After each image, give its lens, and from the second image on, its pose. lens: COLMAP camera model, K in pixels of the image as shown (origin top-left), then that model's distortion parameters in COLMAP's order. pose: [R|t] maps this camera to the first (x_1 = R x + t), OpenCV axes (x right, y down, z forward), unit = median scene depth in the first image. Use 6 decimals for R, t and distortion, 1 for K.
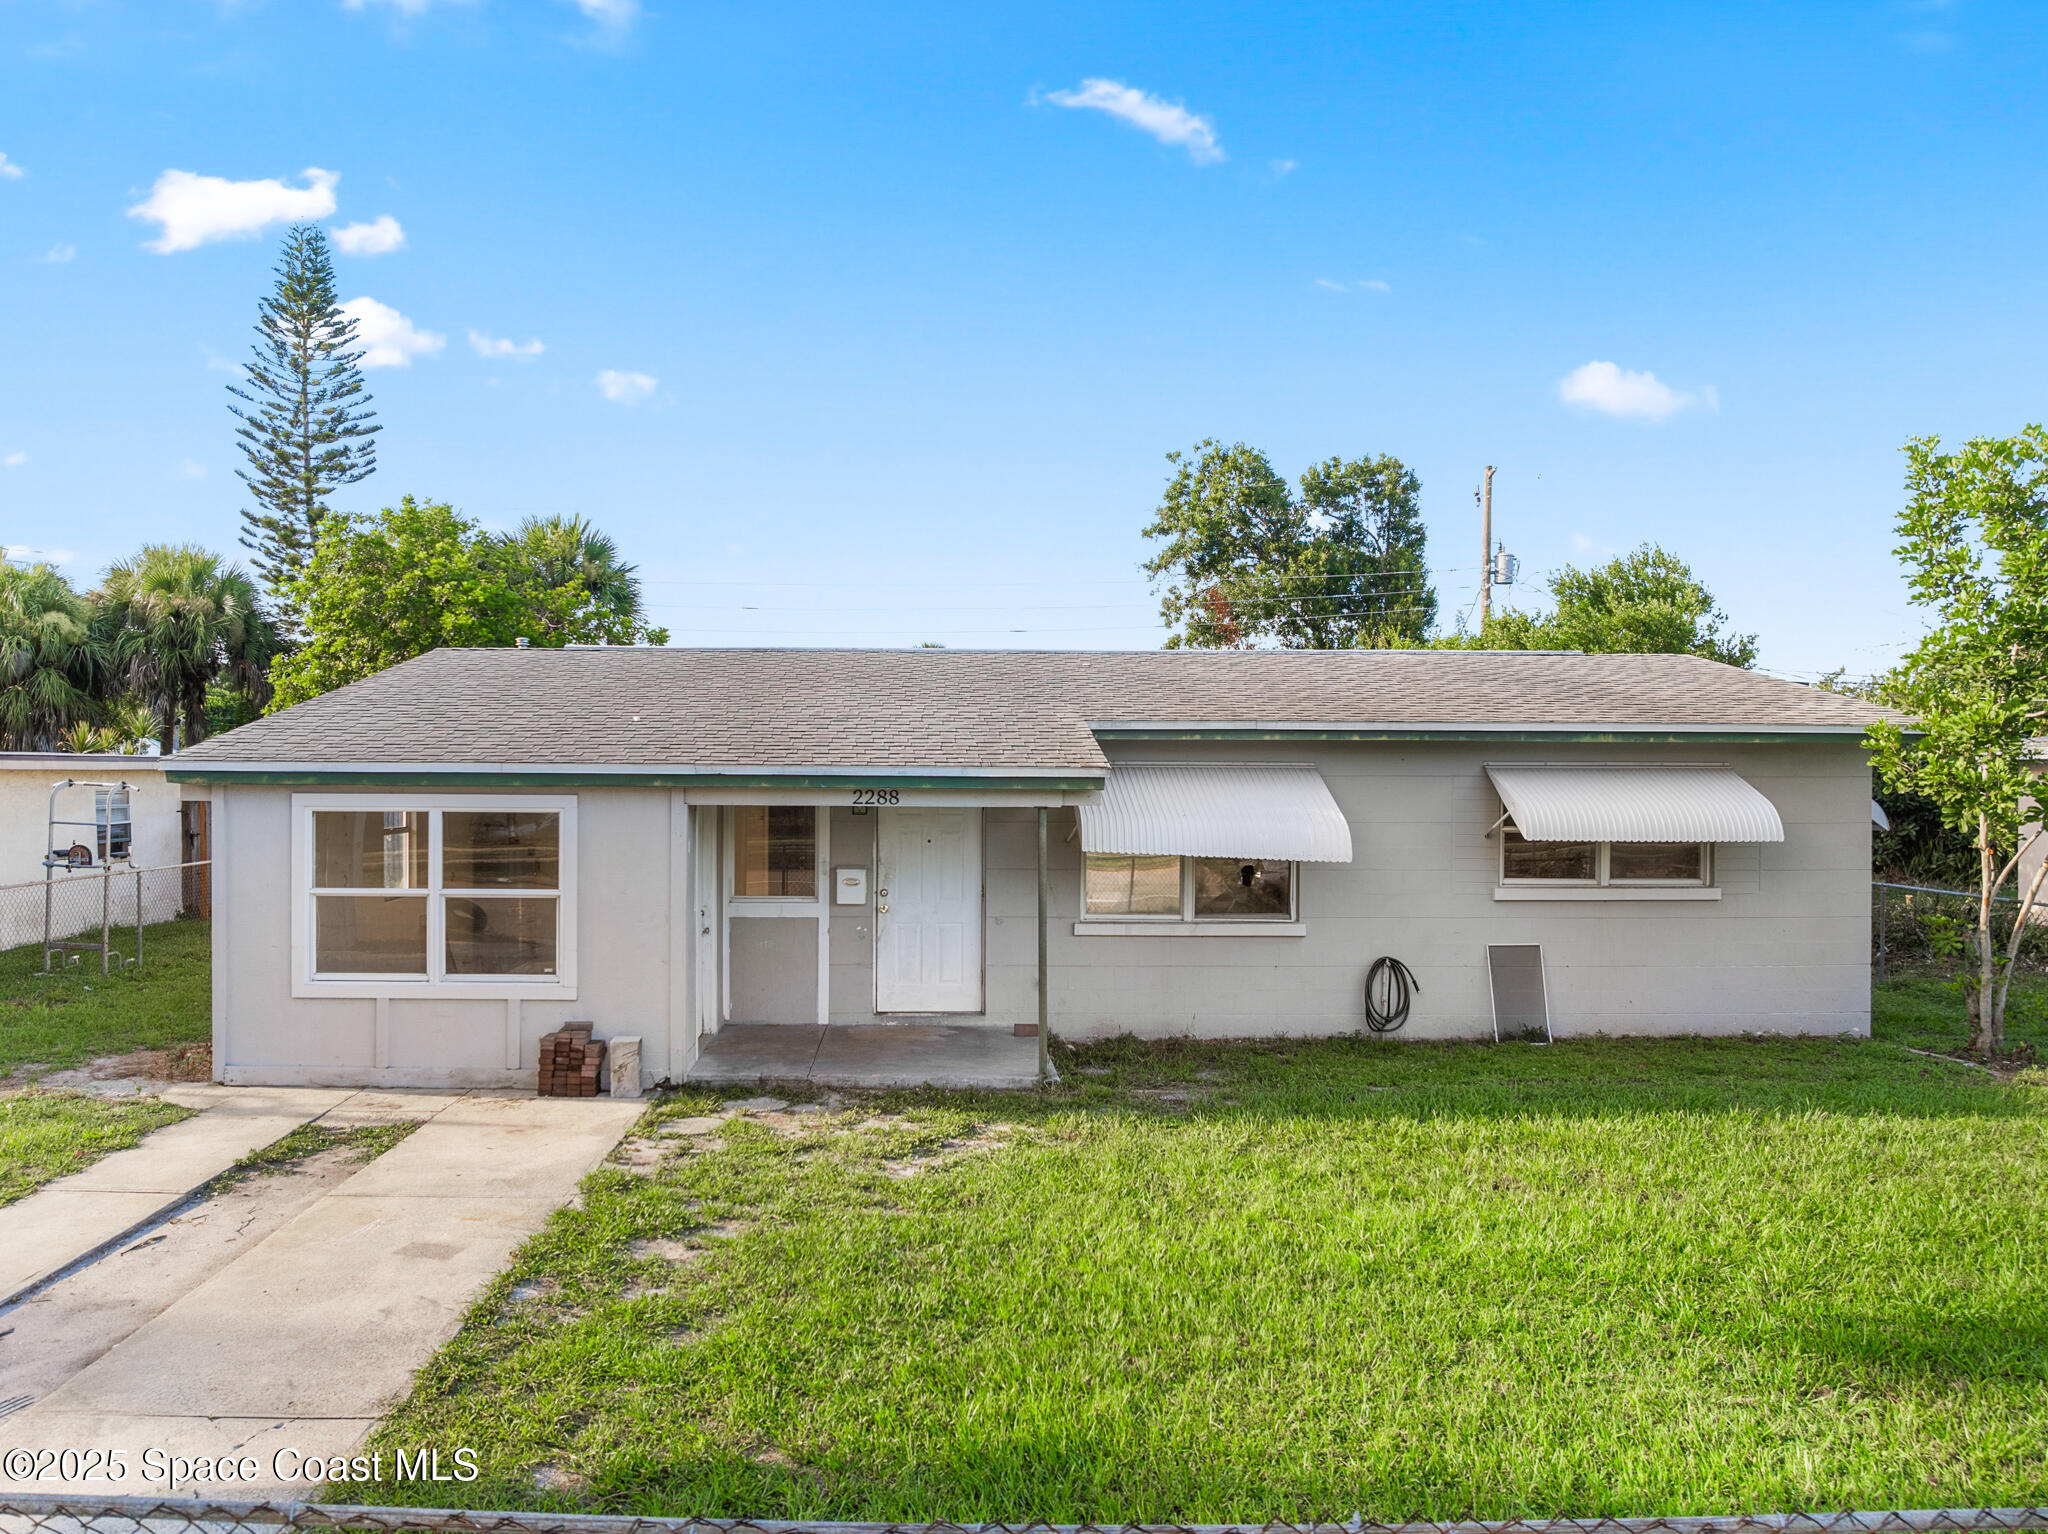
lens RADIAL K [[1494.3, 0, 935.0], [0, 1494.3, 755.3], [0, 0, 1]] dist [-0.033091, -0.005689]
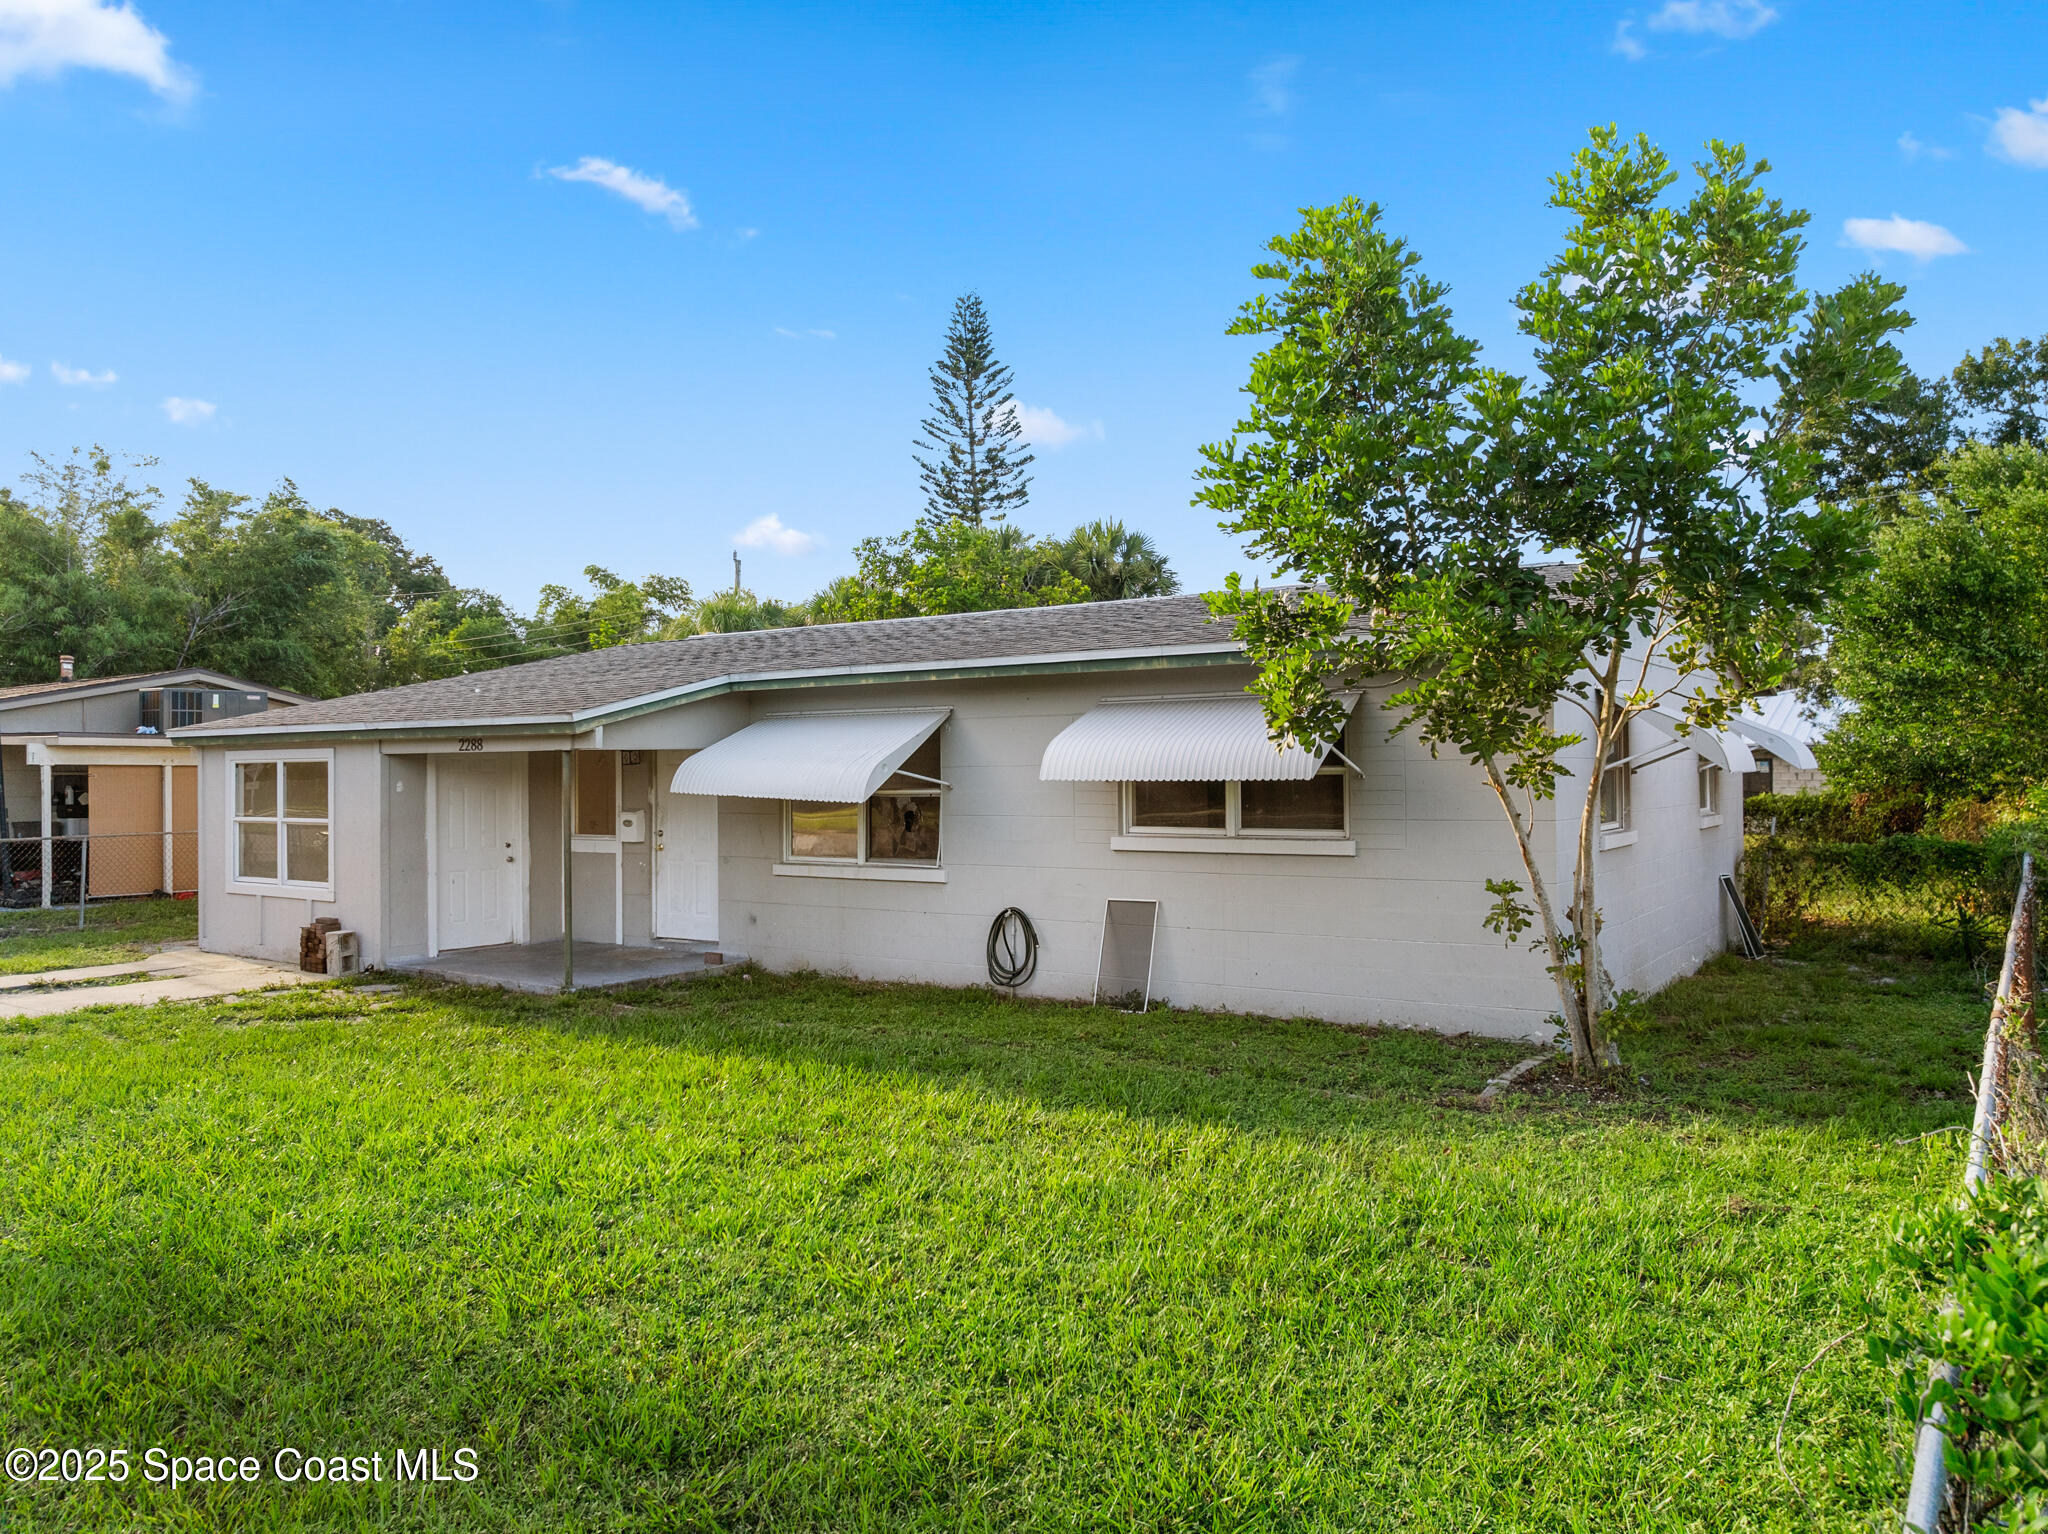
lens RADIAL K [[1455.0, 0, 1034.0], [0, 1455.0, 743.3], [0, 0, 1]] dist [-0.035150, 0.000440]
pose [[0.822939, -0.023539, -0.567642, 0.841339], [0.021016, 0.999719, -0.010989, 0.041469], [0.567741, -0.002886, 0.823202, 0.245518]]
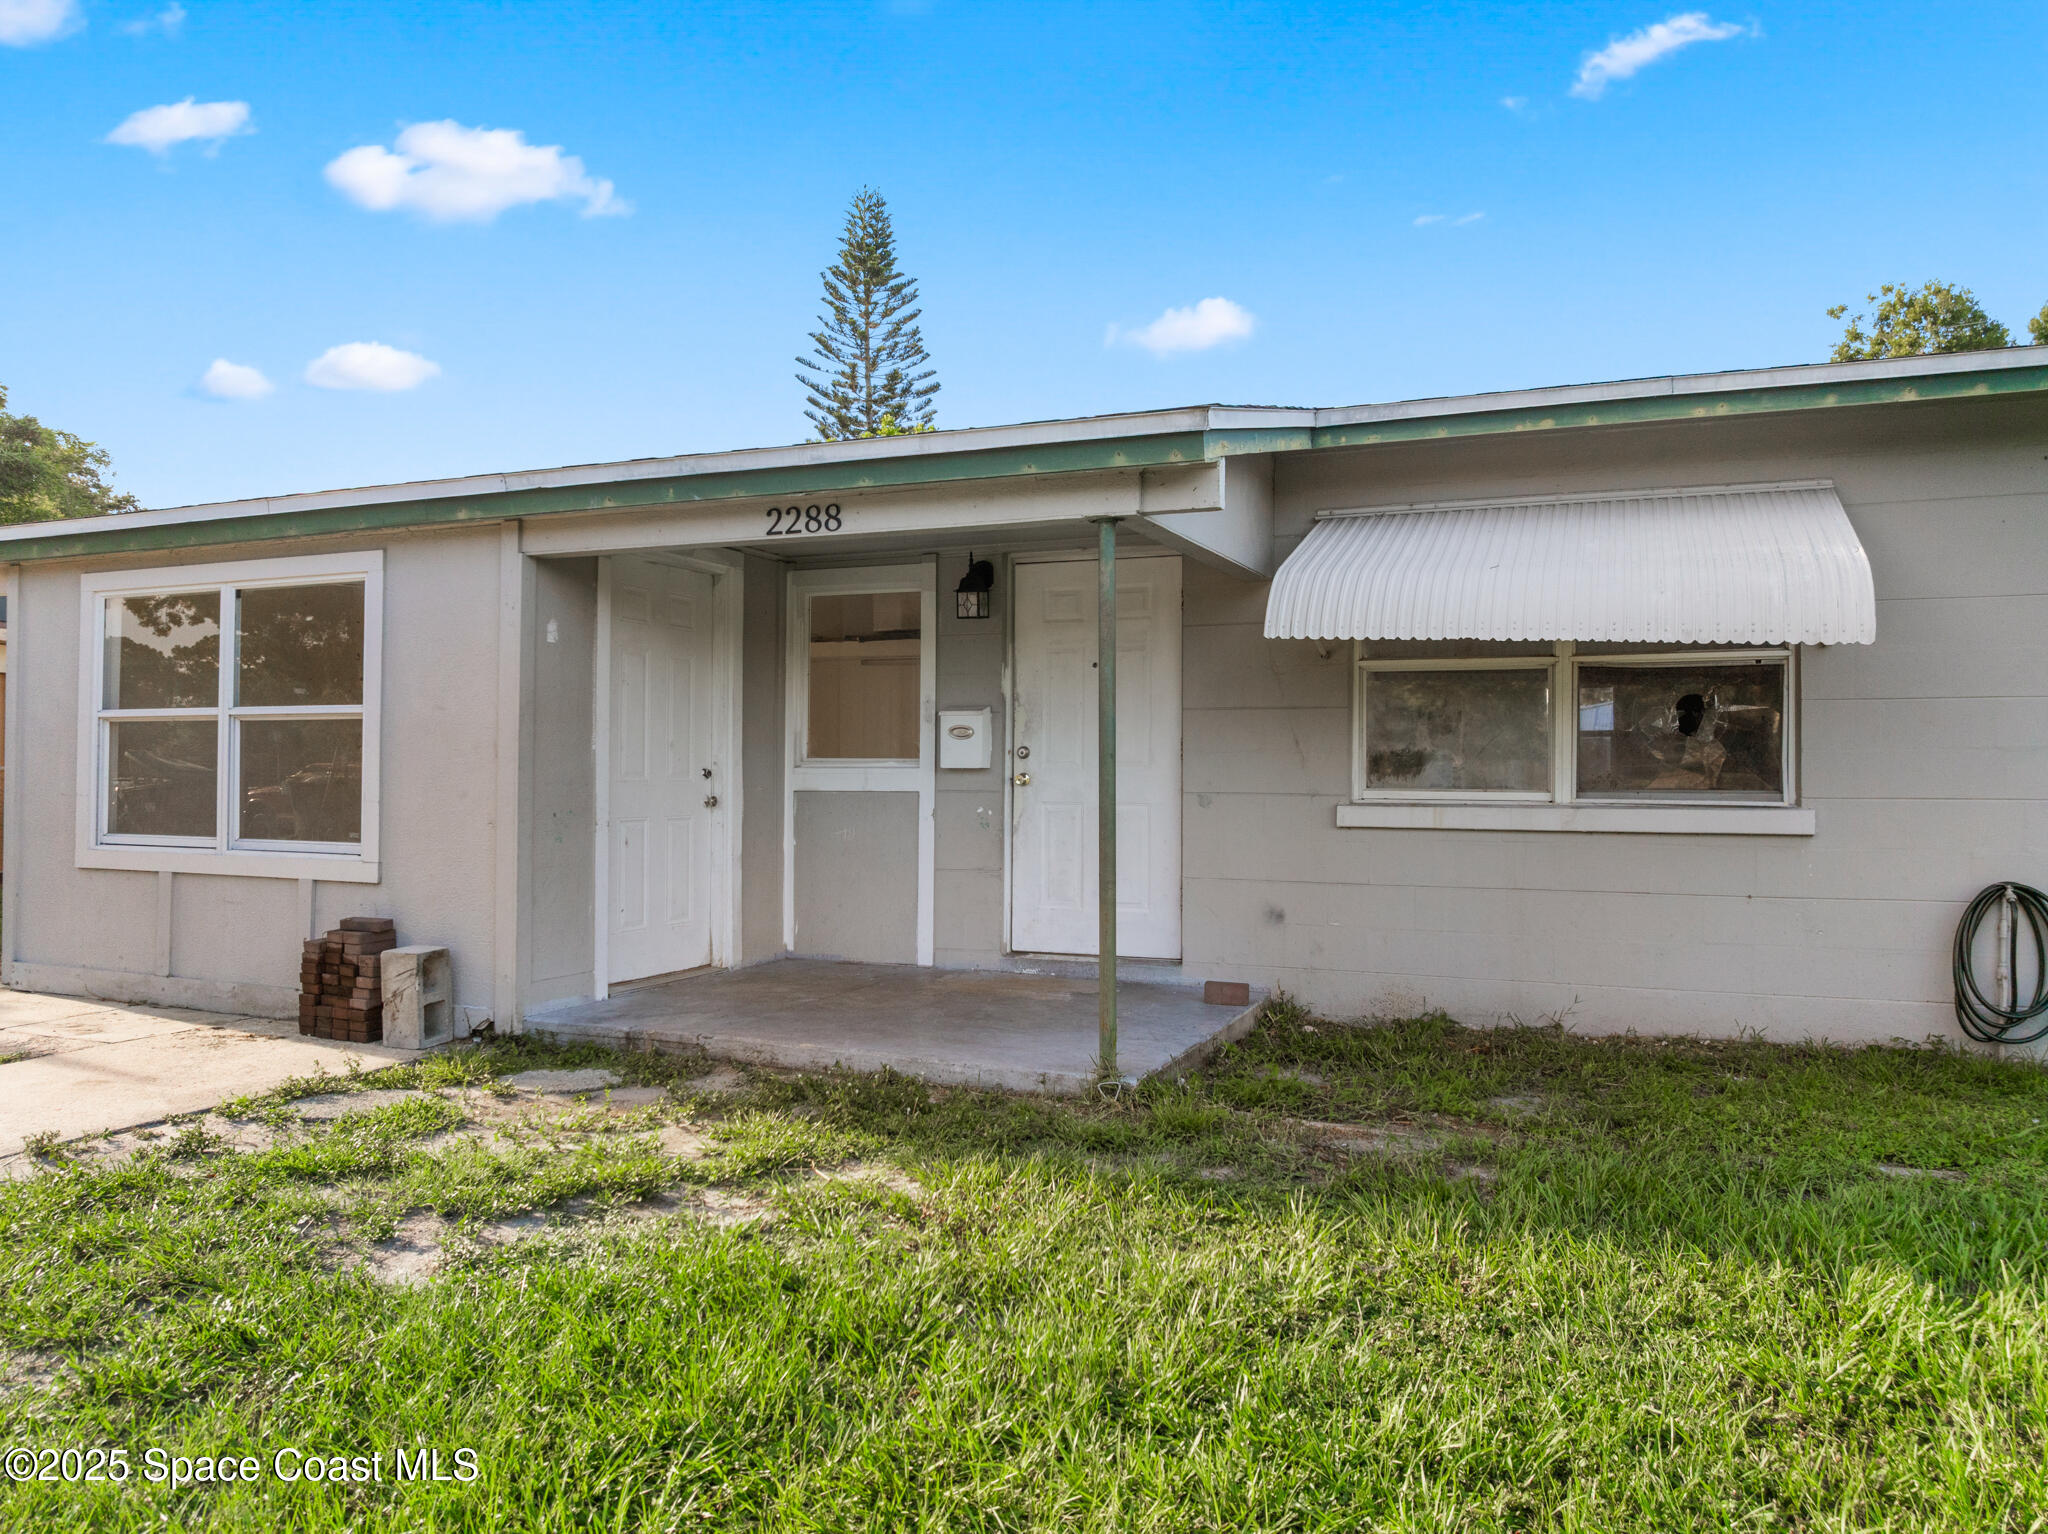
lens RADIAL K [[1436.7, 0, 1031.3], [0, 1436.7, 745.8], [0, 0, 1]] dist [-0.030535, -0.004513]
pose [[0.917922, -0.007804, -0.396684, 0.198392], [0.004148, 0.999941, -0.010075, 0.095715], [0.396739, 0.007603, 0.917900, 0.474227]]
